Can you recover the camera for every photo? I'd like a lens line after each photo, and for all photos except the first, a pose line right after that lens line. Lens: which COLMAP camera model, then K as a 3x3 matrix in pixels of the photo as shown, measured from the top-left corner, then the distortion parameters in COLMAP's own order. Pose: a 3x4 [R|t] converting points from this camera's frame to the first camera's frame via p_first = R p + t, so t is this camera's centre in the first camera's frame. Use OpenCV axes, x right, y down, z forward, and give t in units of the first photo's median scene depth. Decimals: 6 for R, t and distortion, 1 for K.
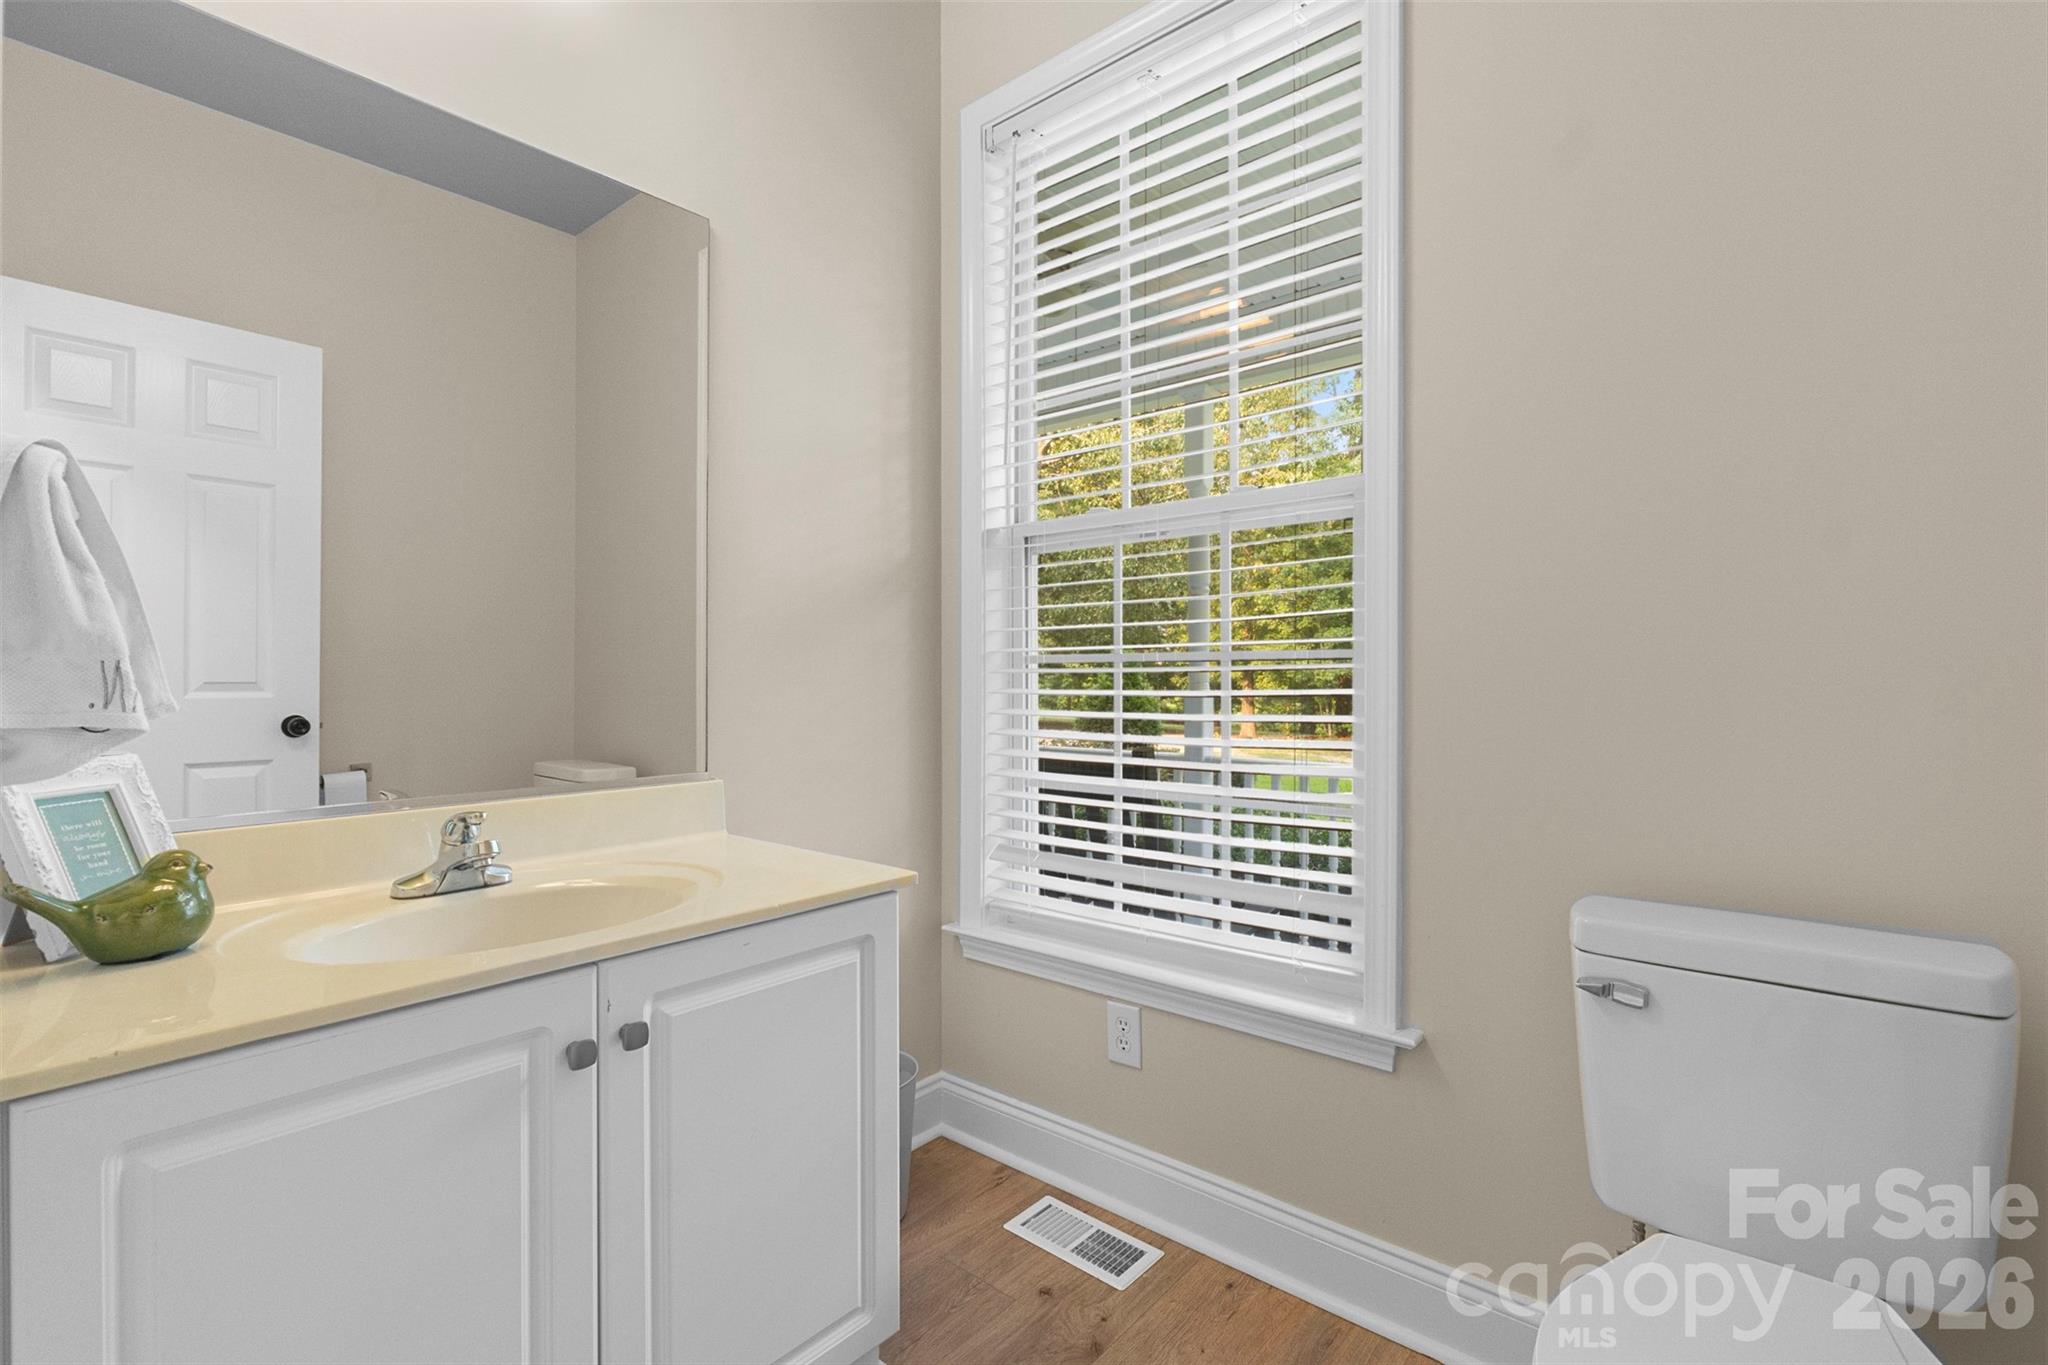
lens RADIAL K [[938.6, 0, 1022.5], [0, 938.6, 681.3], [0, 0, 1]] dist [-0.003301, 0.000810]
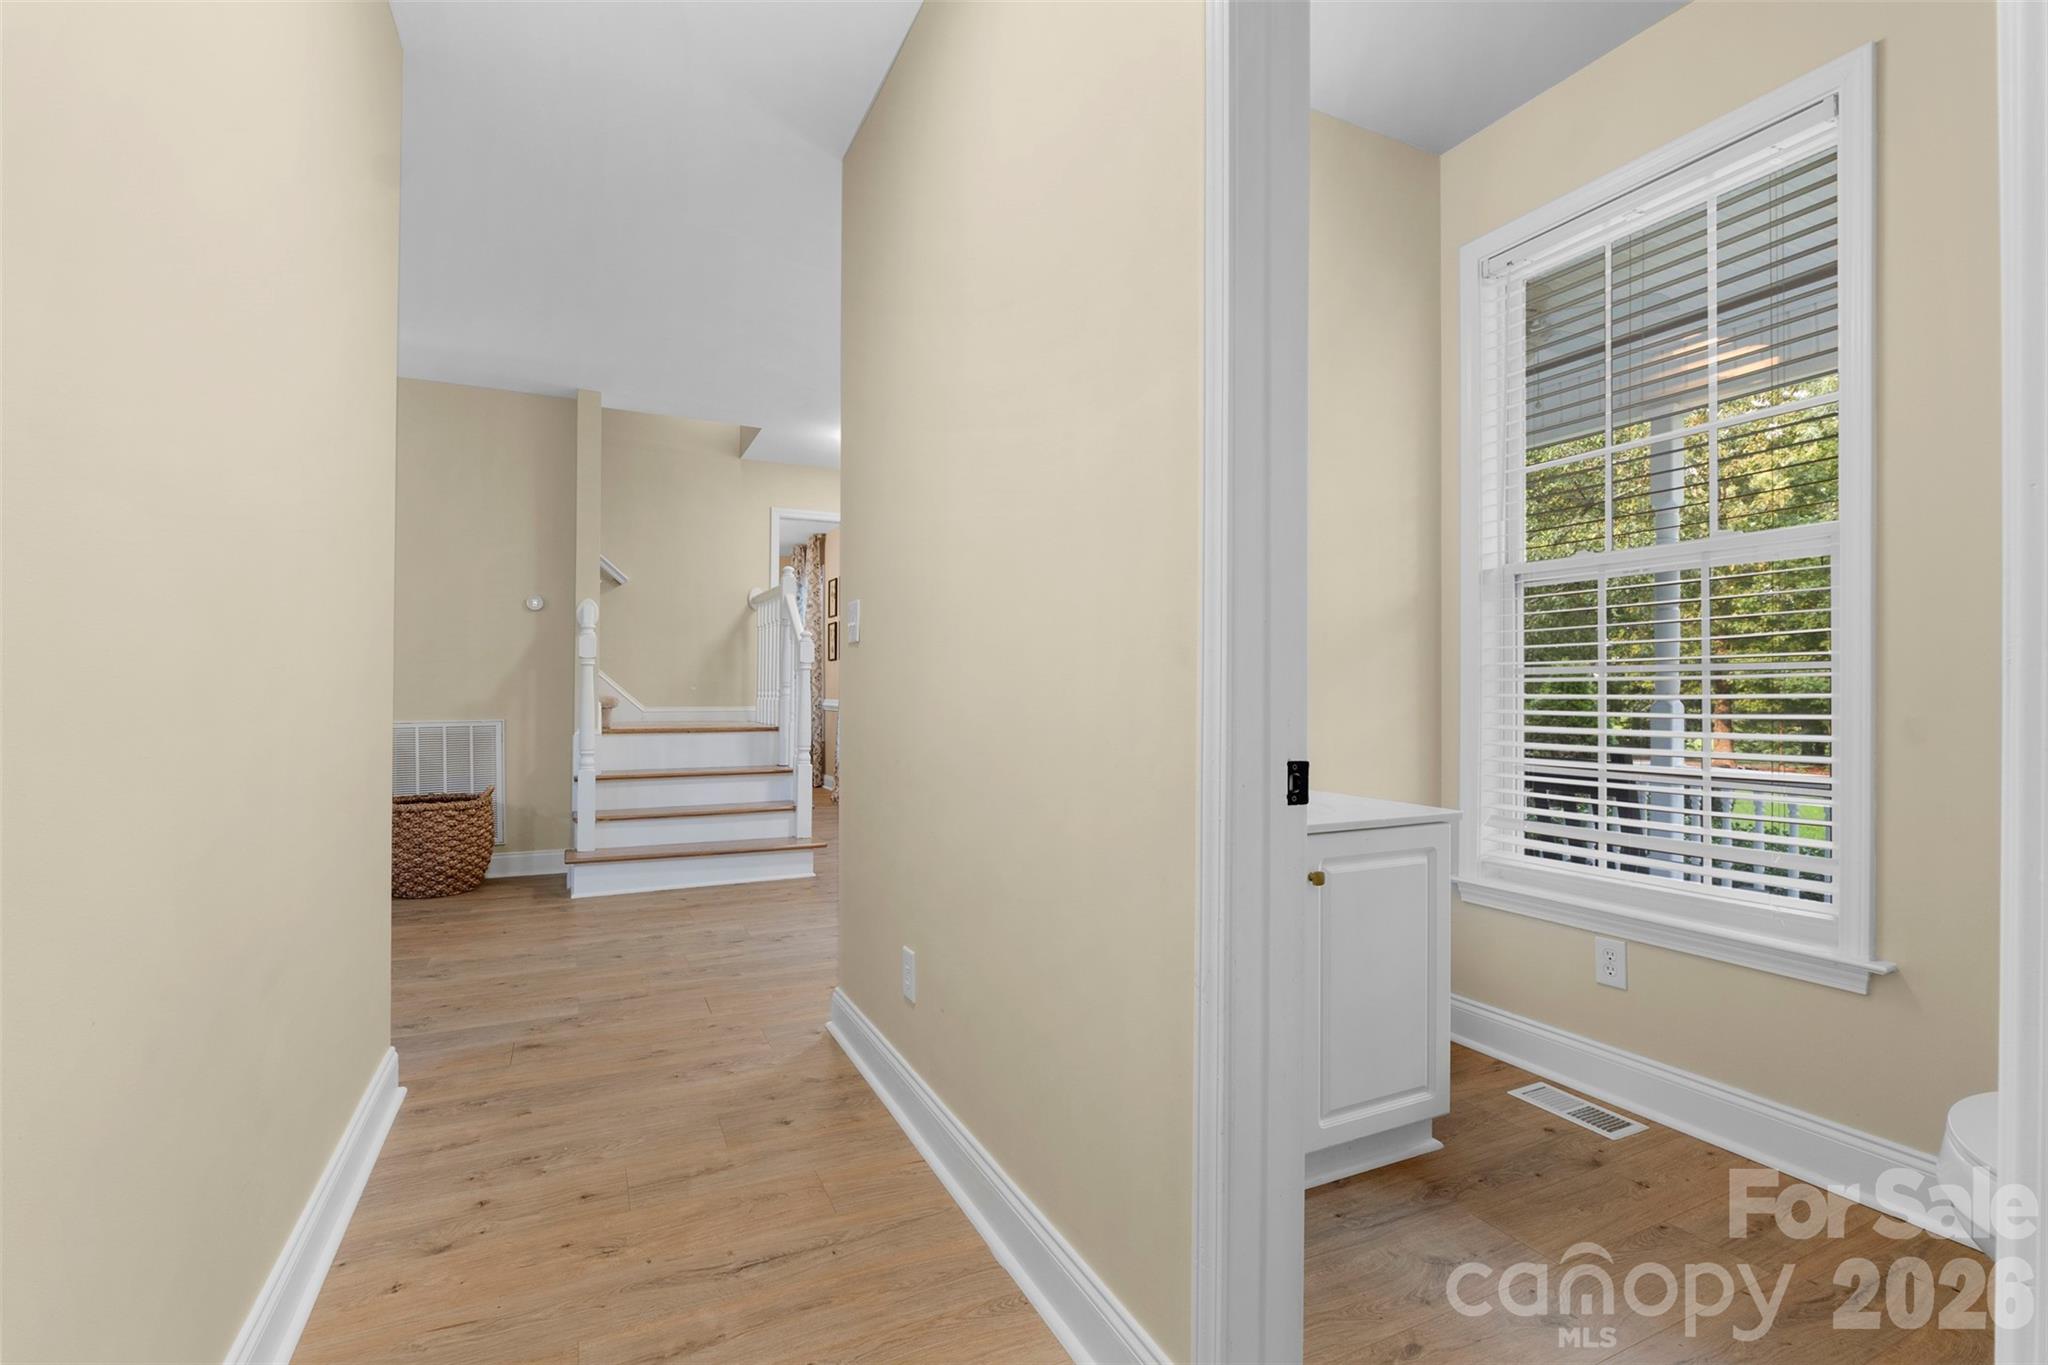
lens RADIAL K [[938.6, 0, 1028.2], [0, 938.6, 686.2], [0, 0, 1]] dist [-0.003301, 0.000810]
pose [[0.920269, 0.002215, -0.391281, -0.118316], [-0.006502, 0.999932, -0.009631, 0.015869], [0.391233, 0.011407, 0.920221, -0.473418]]
